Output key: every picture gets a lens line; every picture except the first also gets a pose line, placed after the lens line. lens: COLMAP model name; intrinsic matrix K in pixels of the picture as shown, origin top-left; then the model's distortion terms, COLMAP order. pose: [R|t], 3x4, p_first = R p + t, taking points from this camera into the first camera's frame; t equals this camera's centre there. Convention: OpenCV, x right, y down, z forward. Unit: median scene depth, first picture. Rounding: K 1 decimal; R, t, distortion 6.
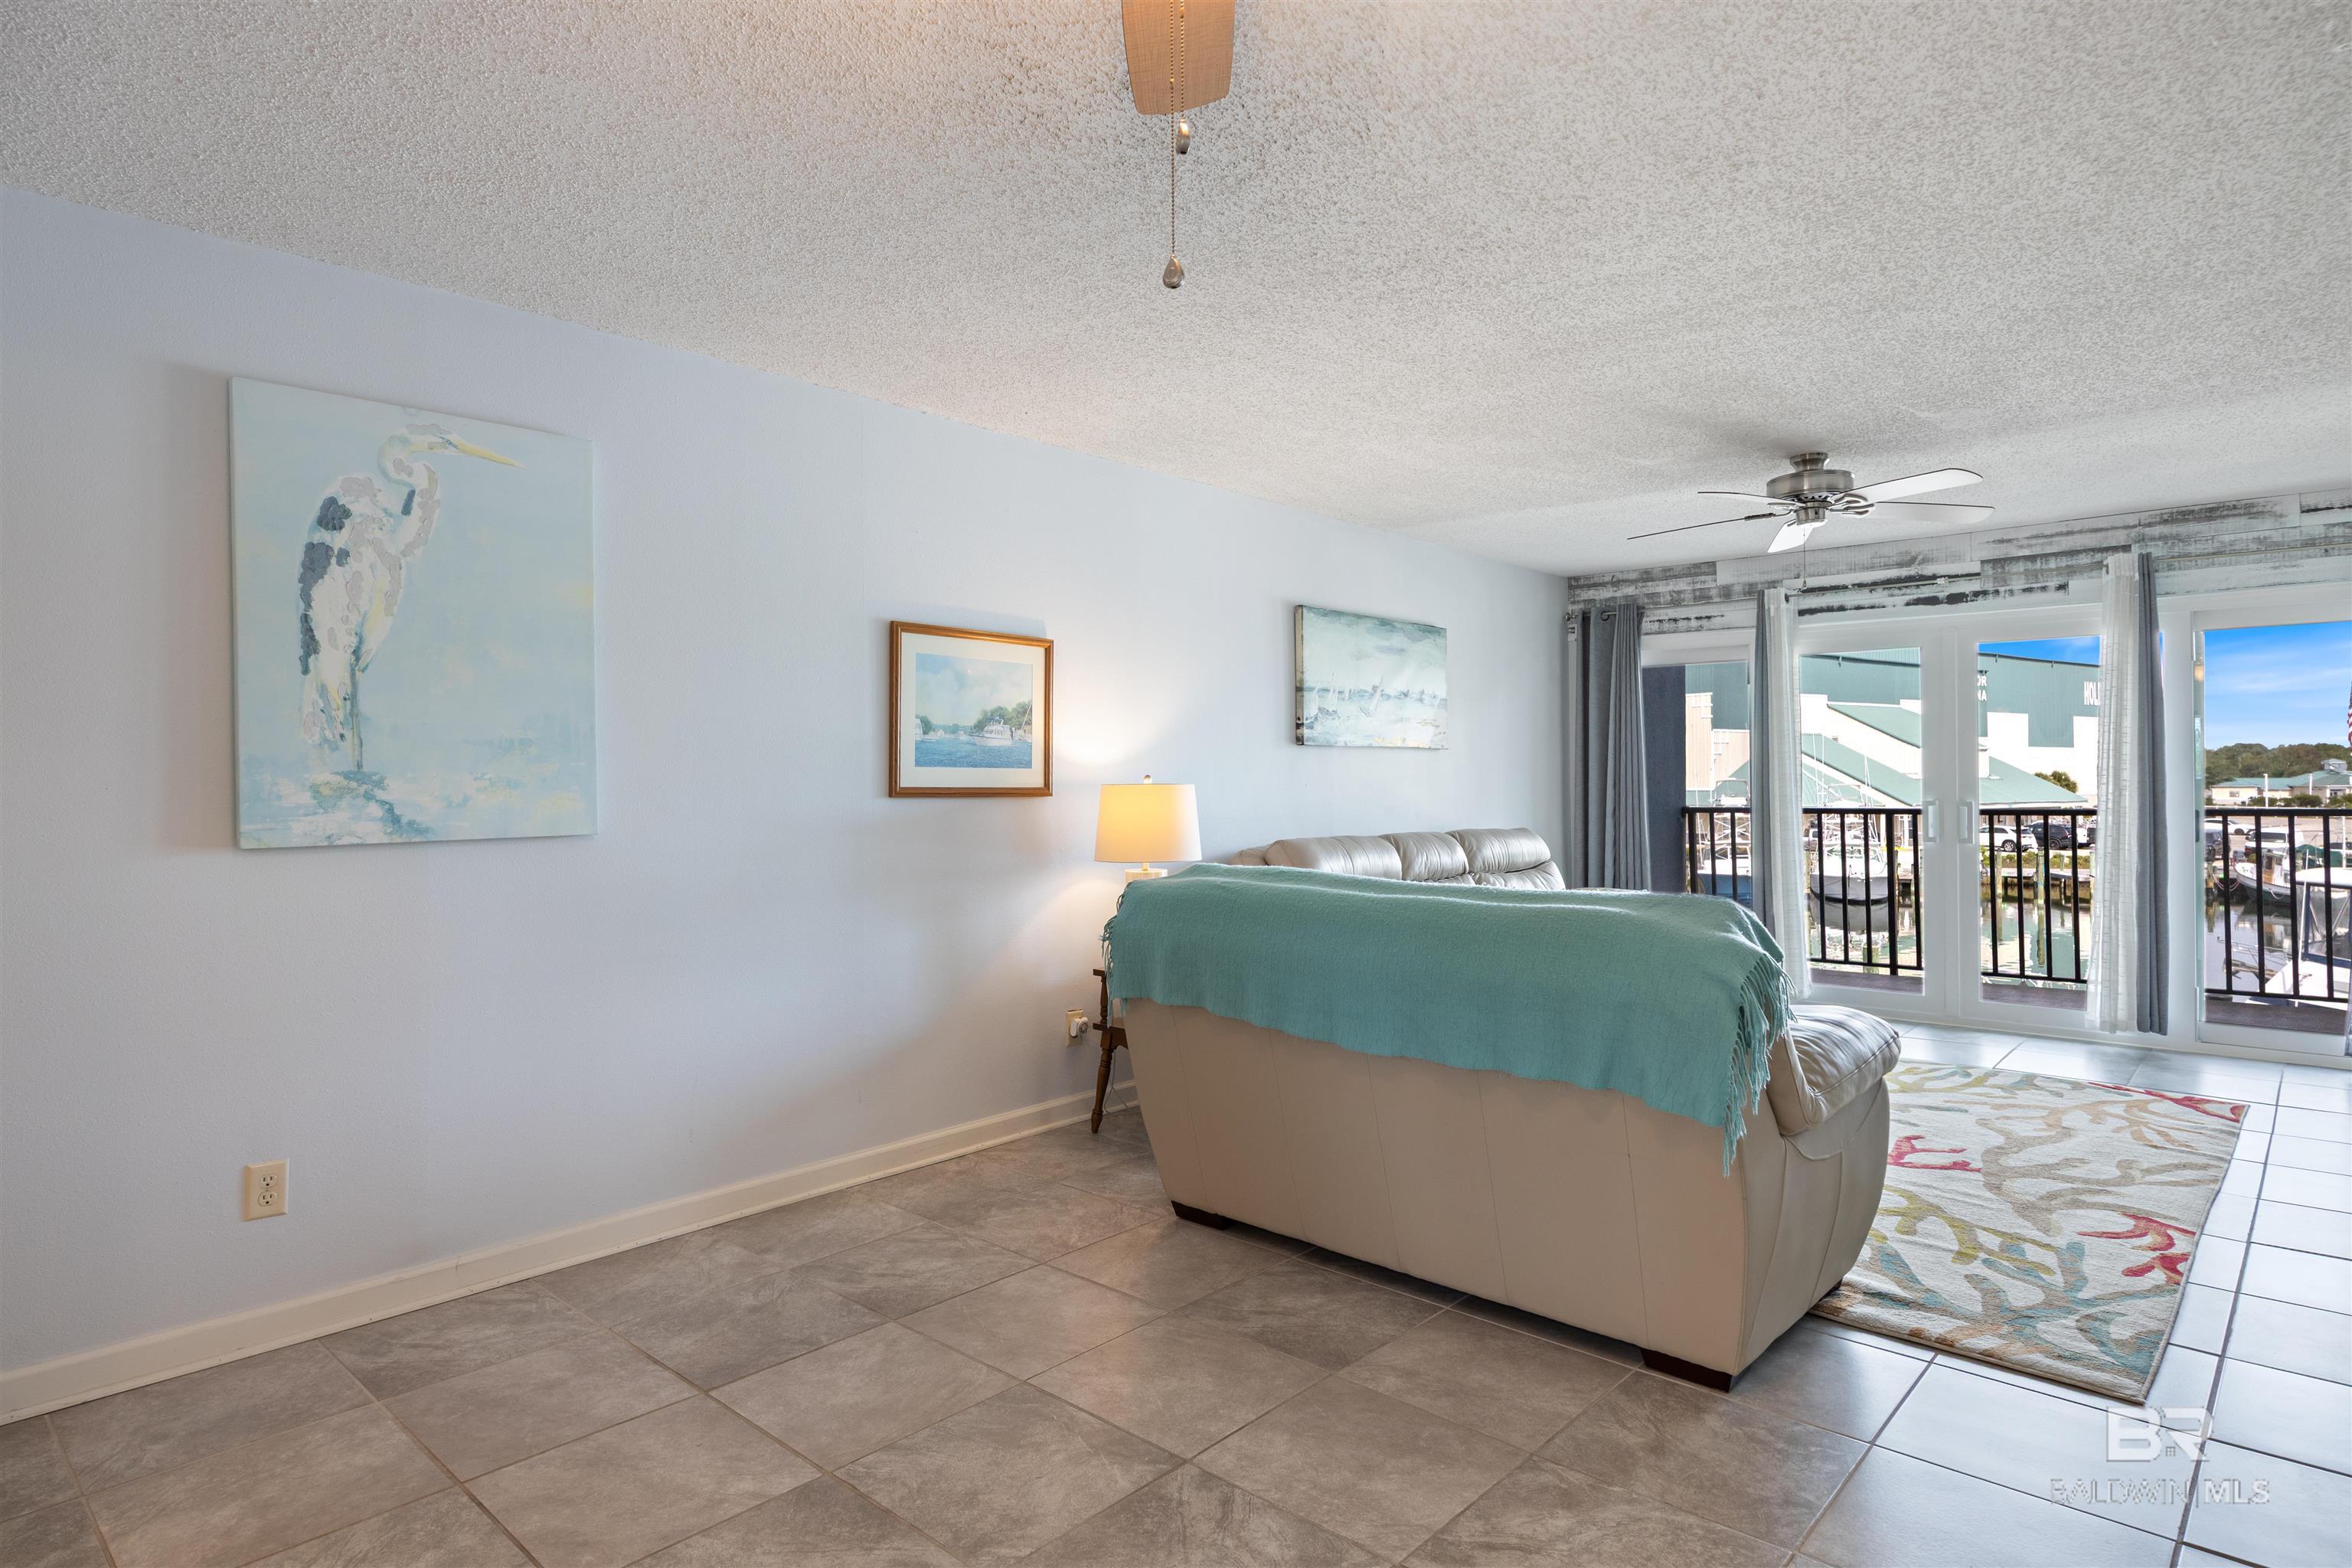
lens RADIAL K [[1268.0, 0, 1197.7], [0, 1268.0, 771.1], [0, 0, 1]] dist [-0.002988, 0.001425]
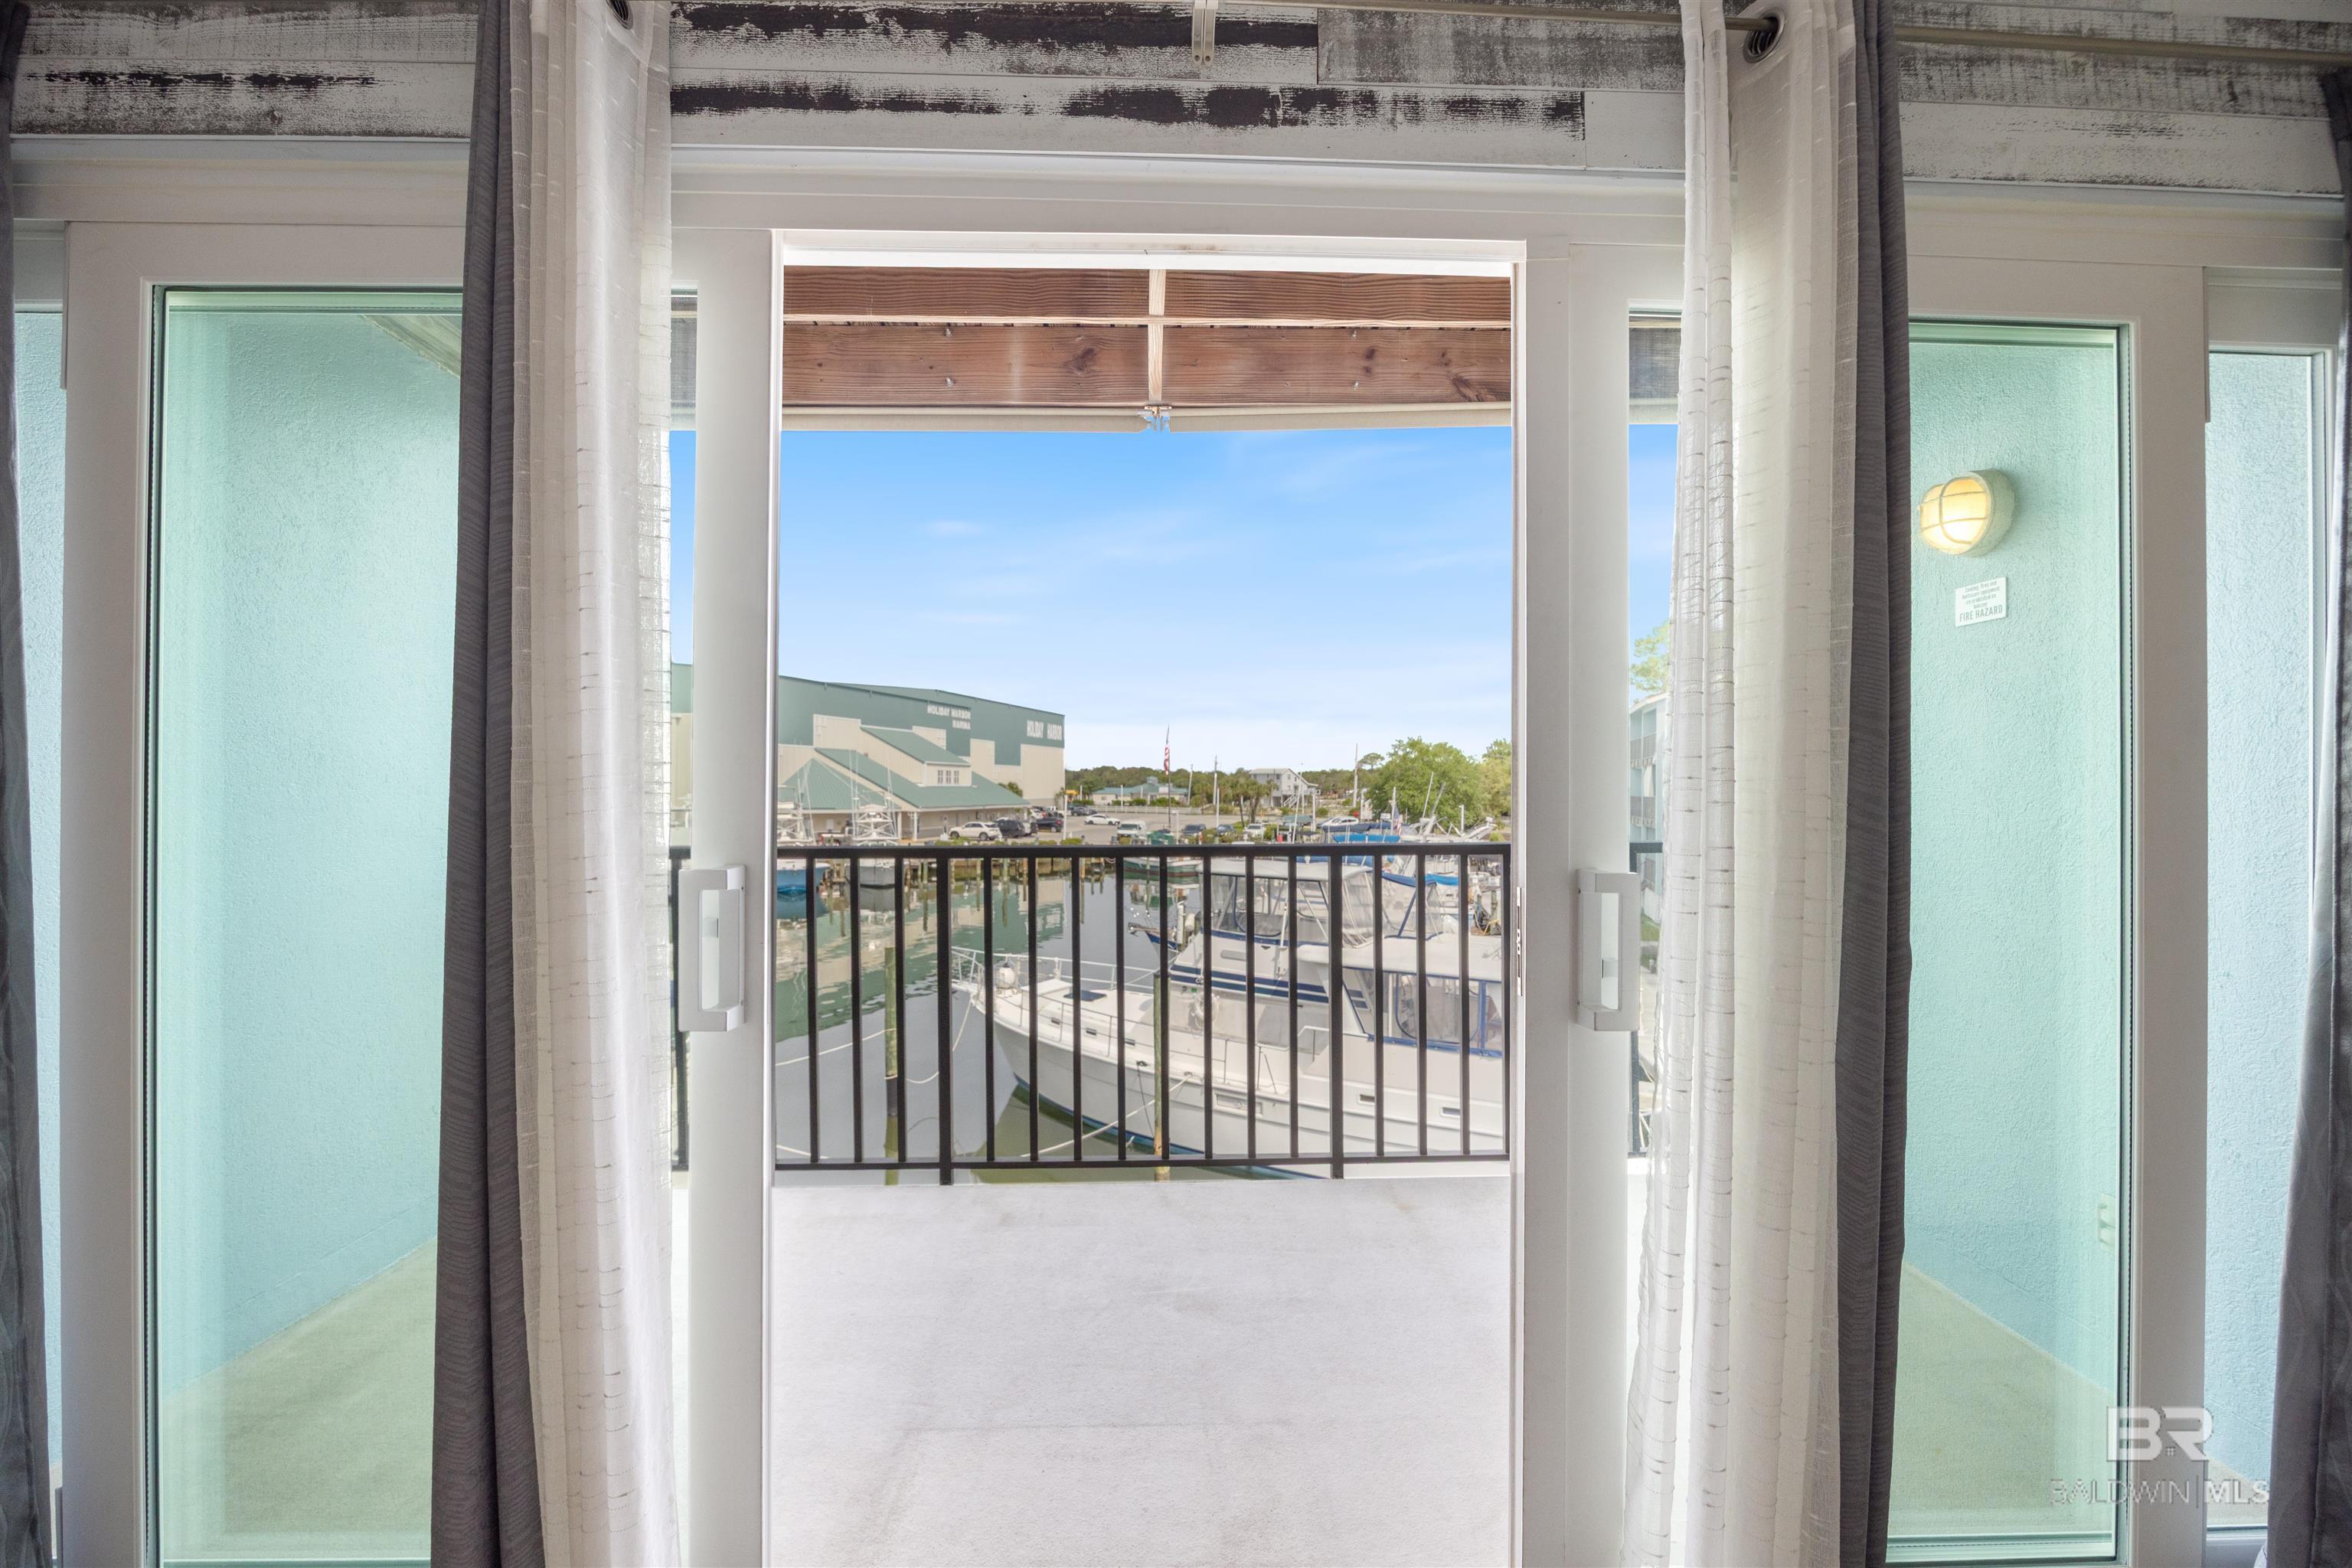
lens RADIAL K [[1044.0, 0, 1184.3], [0, 1044.0, 789.3], [0, 0, 1]] dist [-0.011945, 0.000711]
pose [[0.723109, 0.006521, 0.690704, 0.764550], [-0.013158, 0.999904, 0.004335, 0.010874], [-0.690609, -0.012223, 0.723125, 1.472276]]
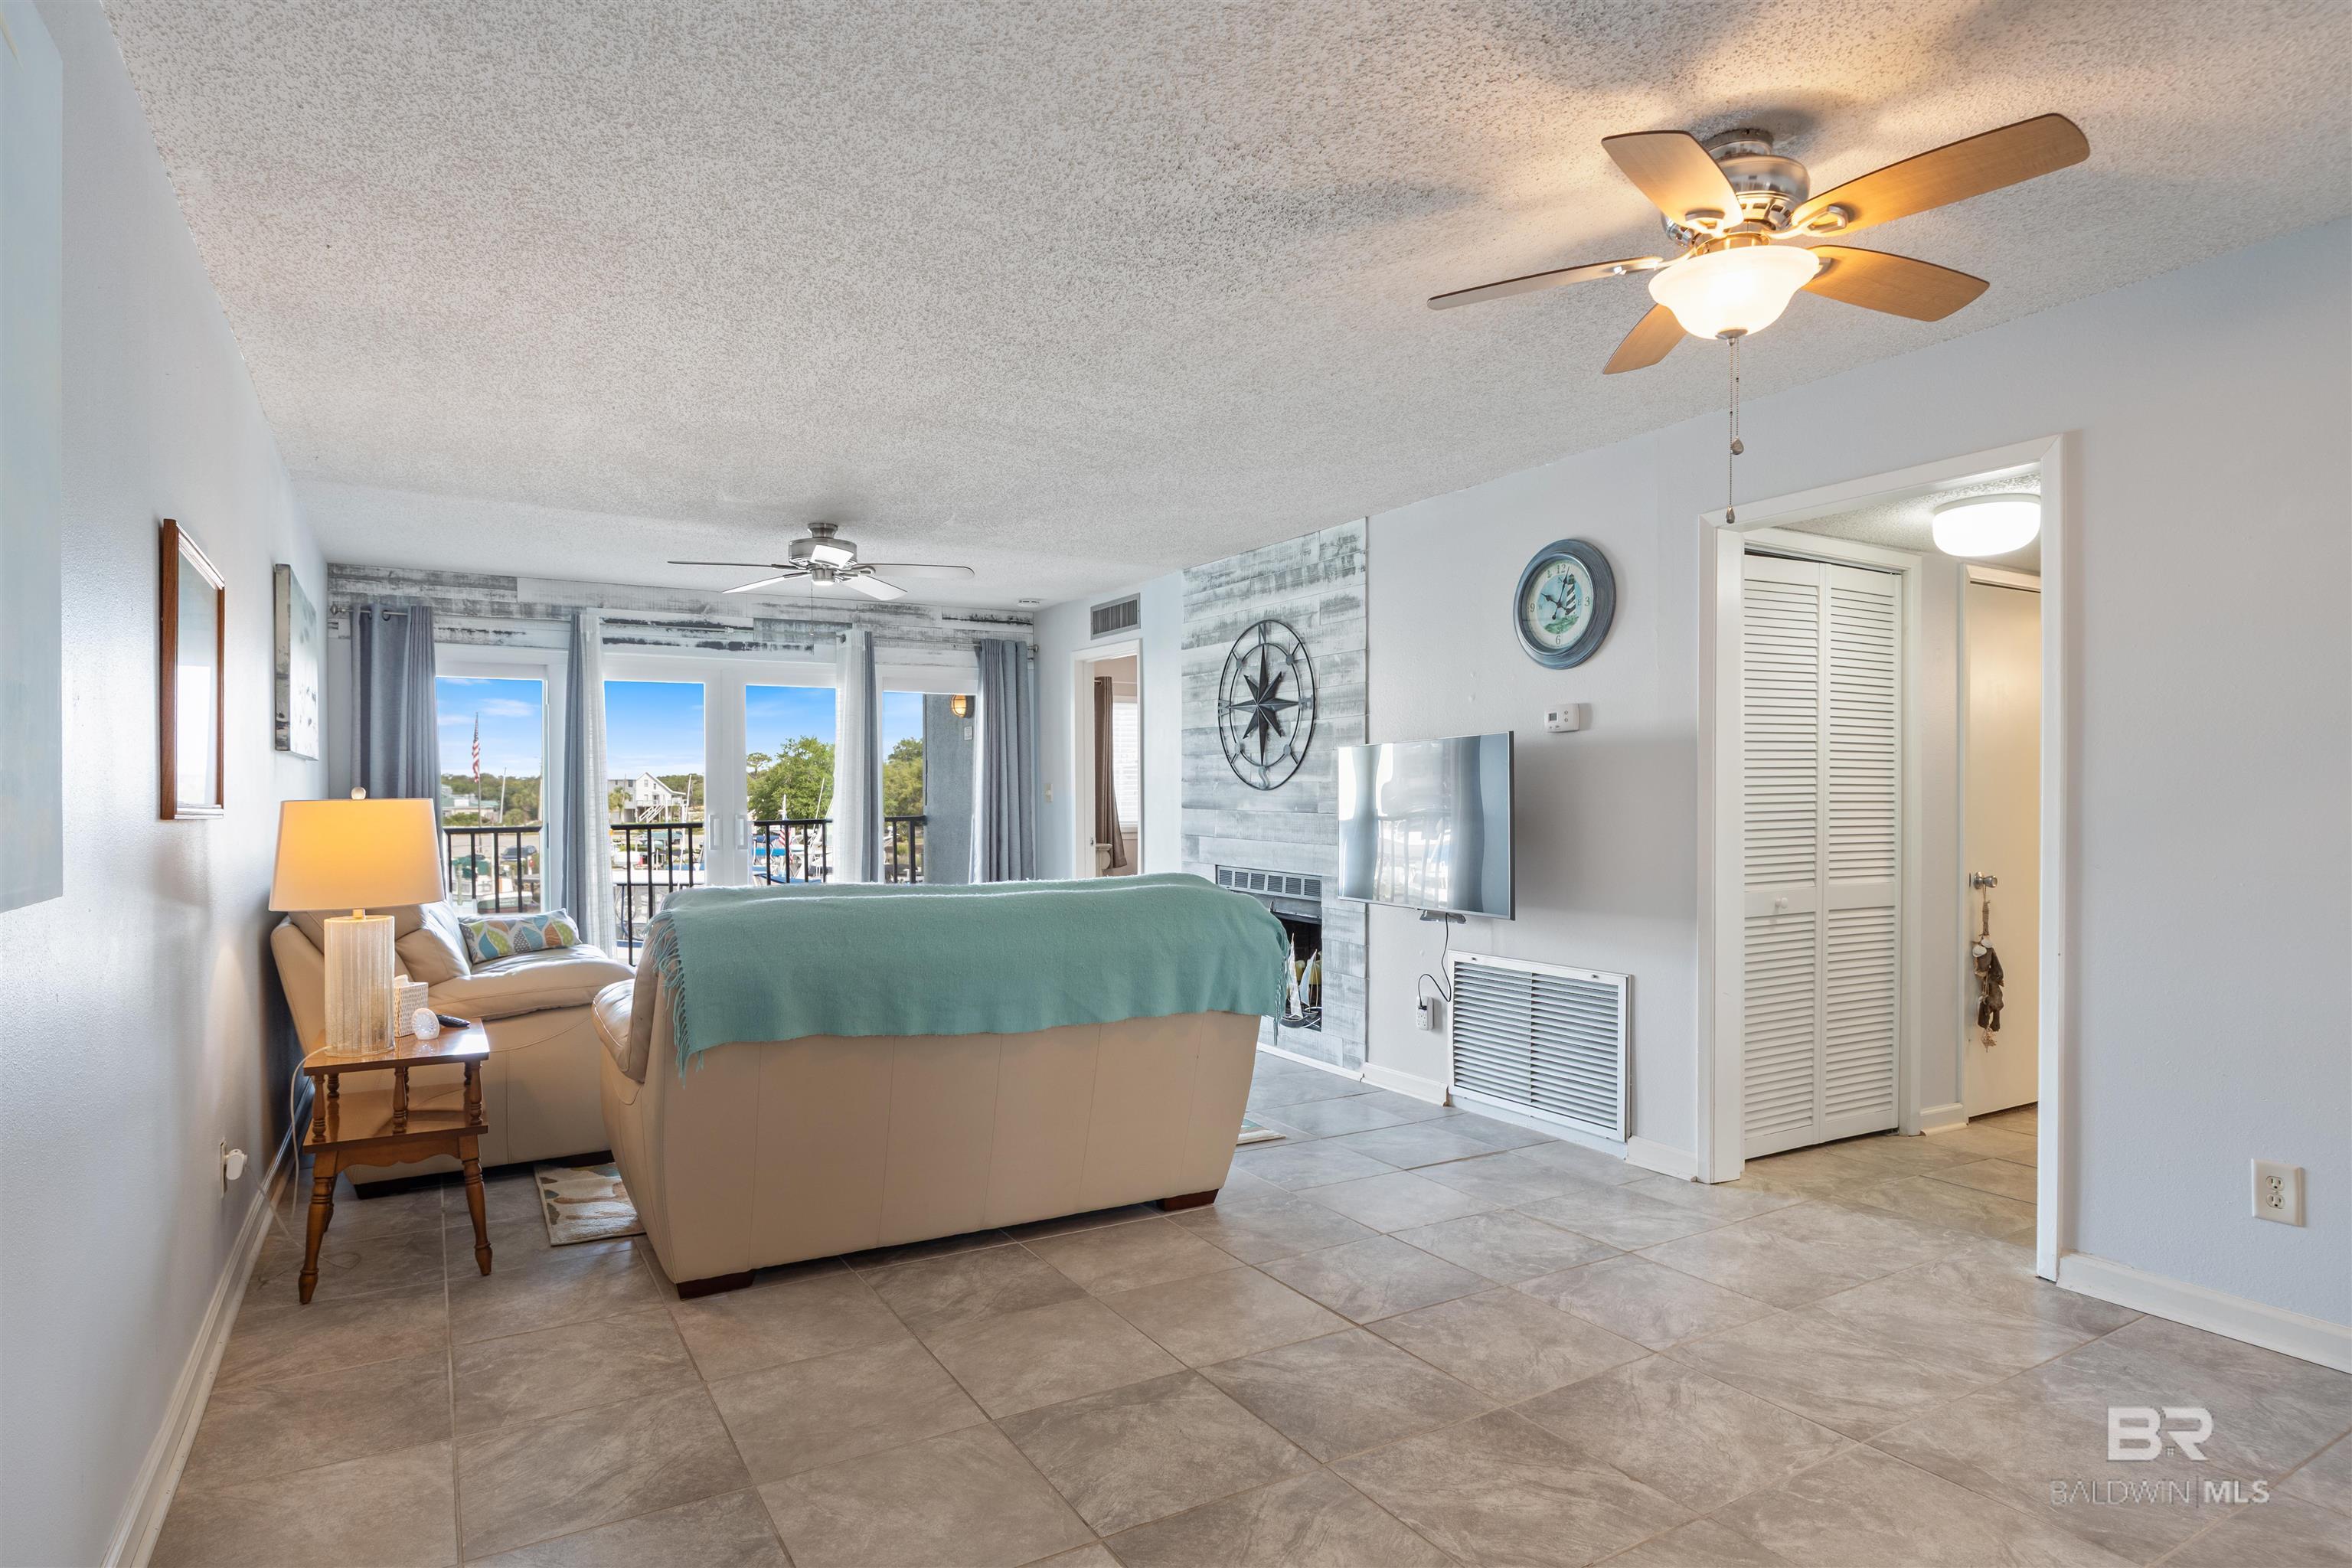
lens RADIAL K [[1268.0, 0, 1141.1], [0, 1268.0, 795.5], [0, 0, 1]] dist [-0.002988, 0.001425]
pose [[0.329519, 0.000331, 0.944149, -0.713320], [-0.000955, 1.000000, -0.000017, 0.009045], [-0.944148, -0.000896, 0.329519, 0.416139]]
